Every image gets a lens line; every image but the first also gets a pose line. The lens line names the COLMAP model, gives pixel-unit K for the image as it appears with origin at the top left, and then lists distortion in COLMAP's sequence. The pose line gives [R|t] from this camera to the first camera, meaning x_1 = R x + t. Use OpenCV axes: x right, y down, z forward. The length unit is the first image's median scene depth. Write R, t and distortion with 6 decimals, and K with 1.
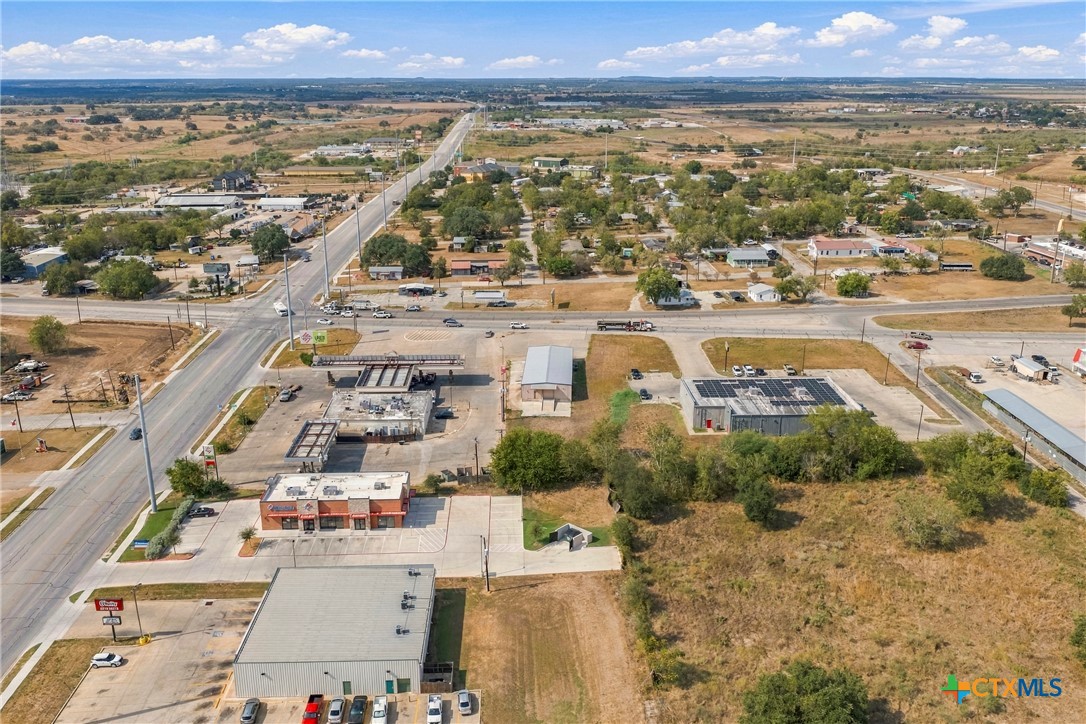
lens RADIAL K [[900.5, 0, 541.9], [0, 900.5, 359.9], [0, 0, 1]] dist [0.003768, -0.005443]
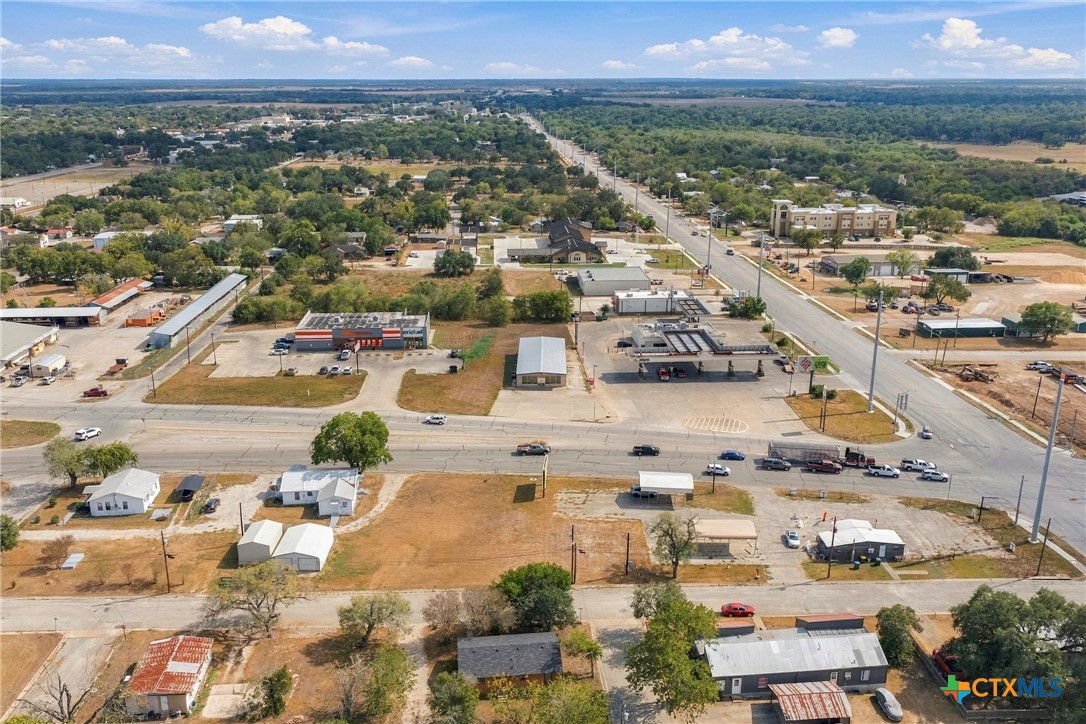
lens RADIAL K [[904.6, 0, 542.0], [0, 904.6, 393.6], [0, 0, 1]] dist [0.007458, -0.004839]
pose [[-0.999427, 0.012308, -0.031529, 0.030636], [-0.009051, 0.800441, 0.599343, -0.433389], [0.032614, 0.599285, -0.799871, 1.413238]]
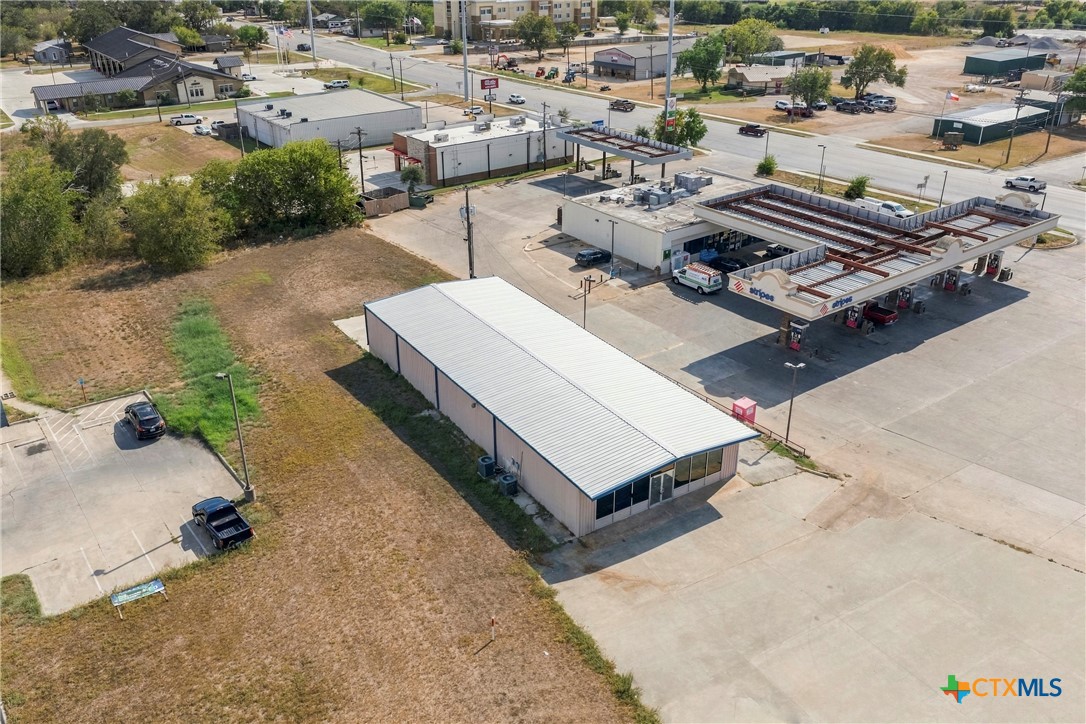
lens RADIAL K [[900.5, 0, 541.9], [0, 900.5, 359.9], [0, 0, 1]] dist [0.003768, -0.005443]
pose [[-0.821152, 0.253167, -0.511483, 0.111021], [-0.168668, 0.748535, 0.641284, -0.130224], [0.545215, 0.612863, -0.571961, 0.894666]]
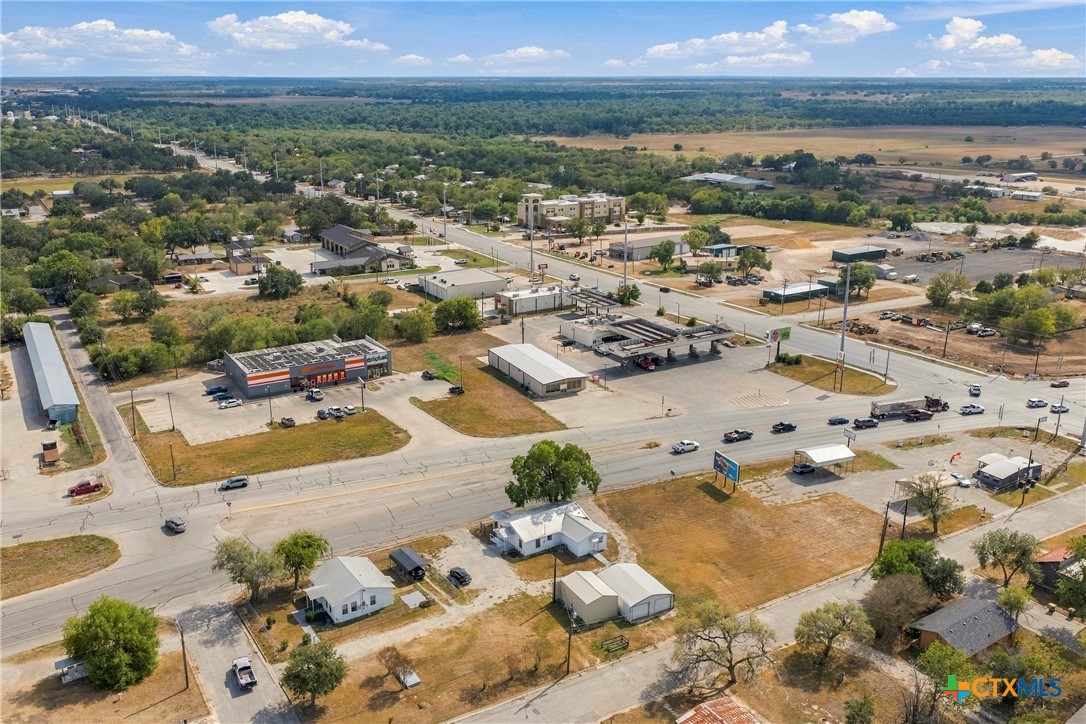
lens RADIAL K [[919.0, 0, 543.0], [0, 919.0, 362.0], [0, 0, 1]] dist [0.008517, -0.007431]
pose [[-0.868528, 0.147703, -0.473120, 0.362197], [-0.149453, 0.832089, 0.534127, -0.404437], [0.472570, 0.534614, -0.700618, 1.311343]]
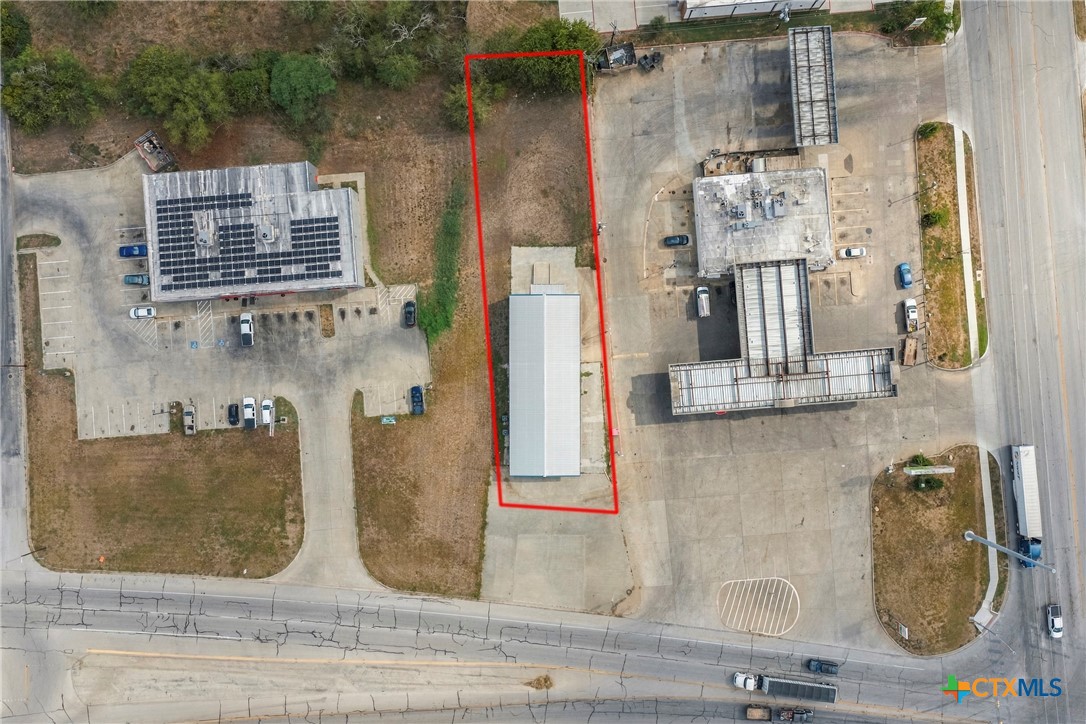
lens RADIAL K [[900.5, 0, 541.9], [0, 900.5, 359.9], [0, 0, 1]] dist [0.003768, -0.005443]
pose [[-0.998974, 0.043352, 0.013087, 0.000112], [-0.000476, -0.299038, 0.954241, -0.487672], [0.045282, 0.953256, 0.298752, 0.604861]]
